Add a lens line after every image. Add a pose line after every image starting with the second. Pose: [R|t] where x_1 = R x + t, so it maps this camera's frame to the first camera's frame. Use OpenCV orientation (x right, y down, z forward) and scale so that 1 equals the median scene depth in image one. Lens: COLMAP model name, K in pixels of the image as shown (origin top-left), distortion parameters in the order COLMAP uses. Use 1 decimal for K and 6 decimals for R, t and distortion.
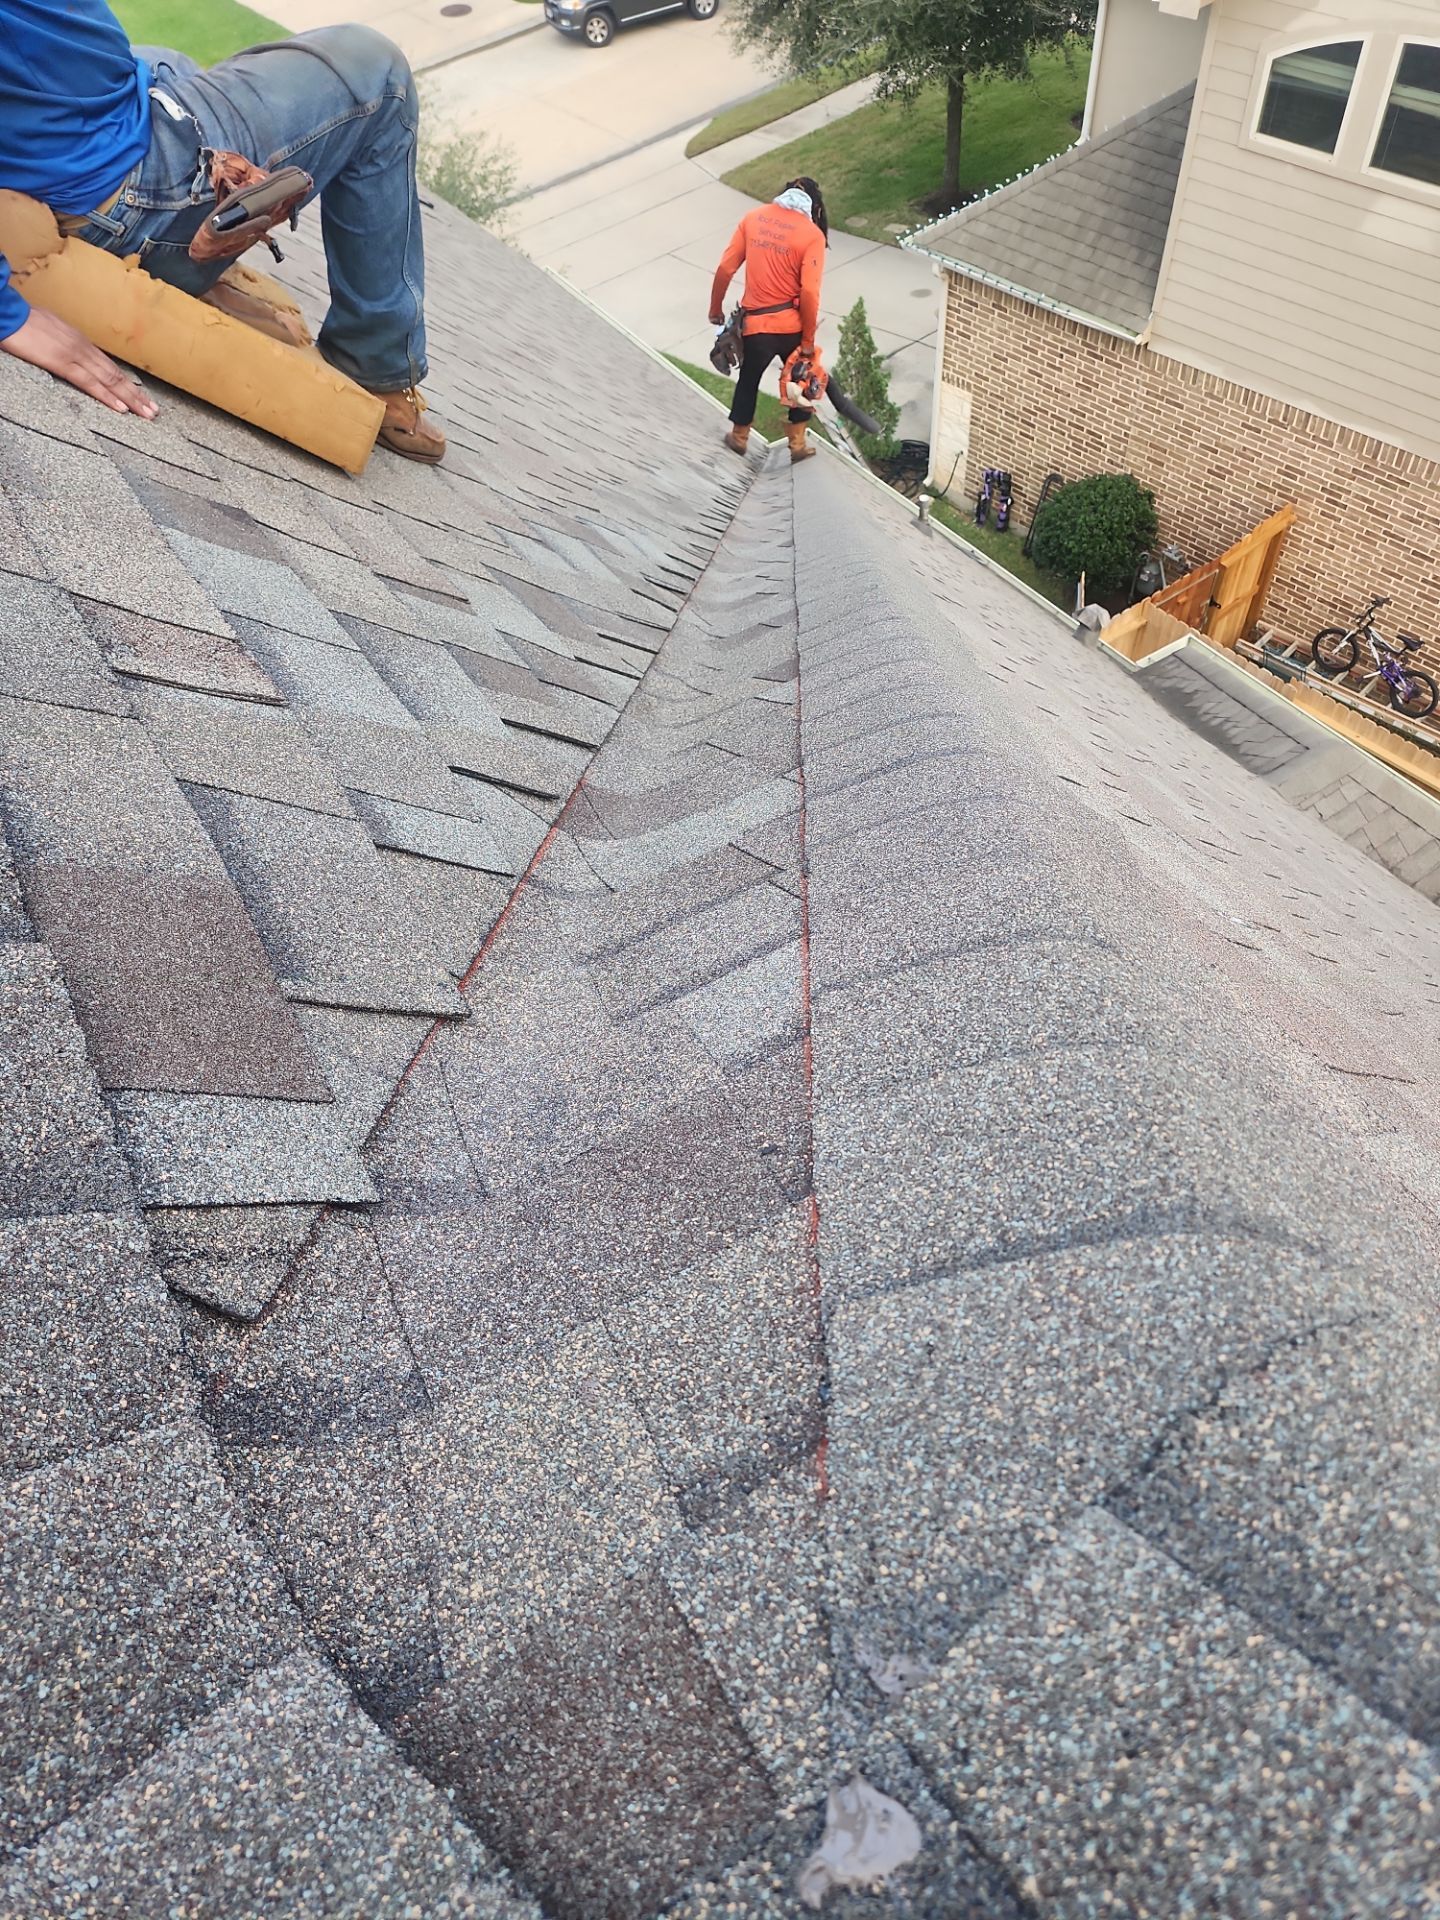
lens RADIAL K [[1289.5, 0, 728.0], [0, 1289.5, 972.2], [0, 0, 1]] dist [0.071214, -0.059881]
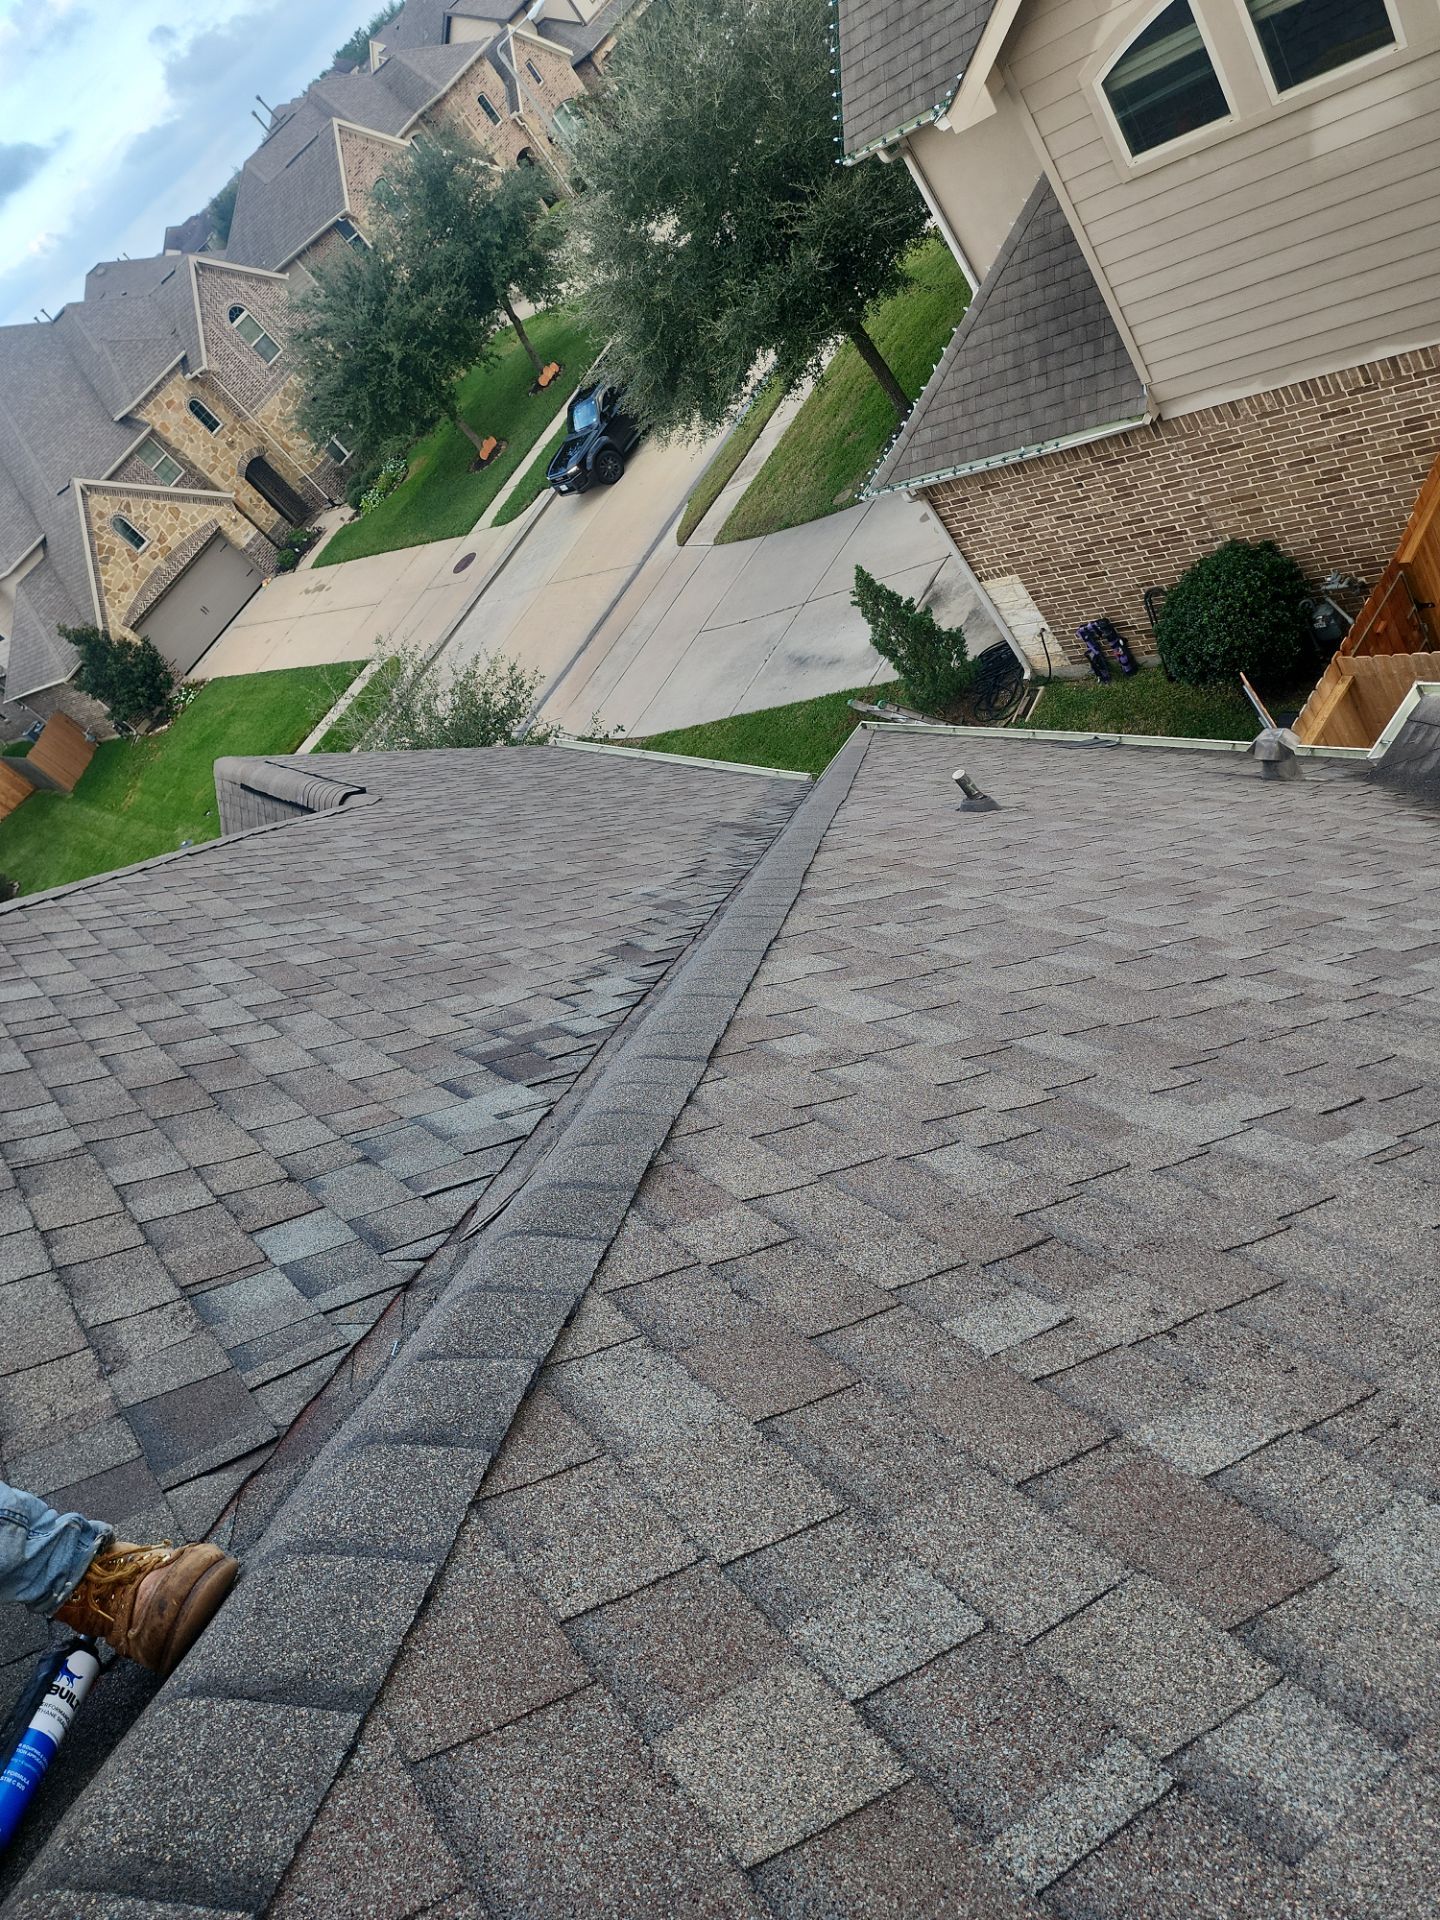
lens RADIAL K [[1289.5, 0, 728.0], [0, 1289.5, 972.2], [0, 0, 1]] dist [0.071214, -0.059881]
pose [[0.830694, -0.515571, -0.210079, 0.081704], [0.457939, 0.847368, -0.268809, -0.078029], [0.316604, 0.127095, 0.940005, 0.167991]]
